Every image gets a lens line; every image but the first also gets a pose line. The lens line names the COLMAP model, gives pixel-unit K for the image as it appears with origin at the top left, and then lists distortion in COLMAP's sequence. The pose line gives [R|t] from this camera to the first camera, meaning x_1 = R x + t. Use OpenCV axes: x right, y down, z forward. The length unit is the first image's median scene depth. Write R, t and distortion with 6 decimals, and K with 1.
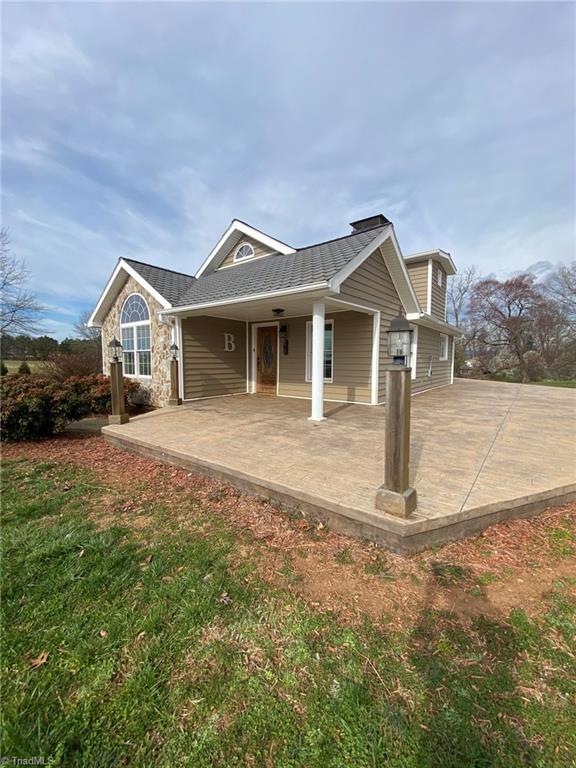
lens RADIAL K [[310.0, 0, 288.0], [0, 310.0, 384.0], [0, 0, 1]] dist [0.029660, -0.025315]
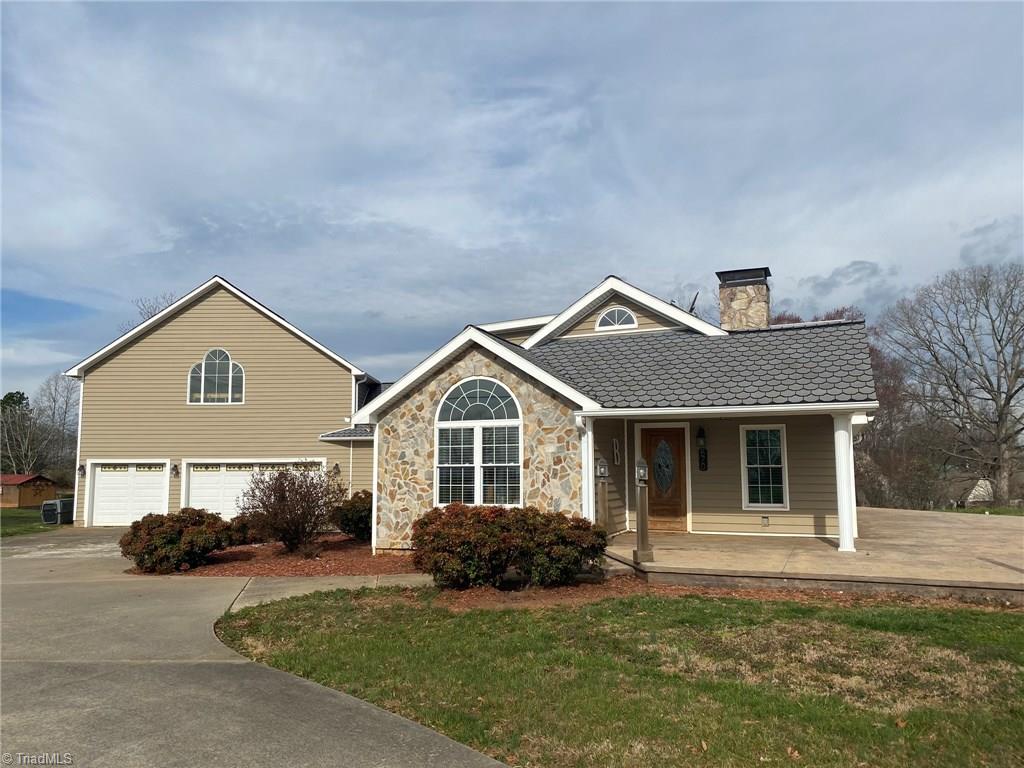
lens RADIAL K [[852.2, 0, 512.0], [0, 852.2, 384.0], [0, 0, 1]] dist [0.091070, -0.001209]
pose [[0.960059, 0.026235, 0.278566, -0.873016], [0.025924, 0.982971, -0.181922, 0.046220], [-0.278595, 0.181877, 0.943030, -0.657361]]
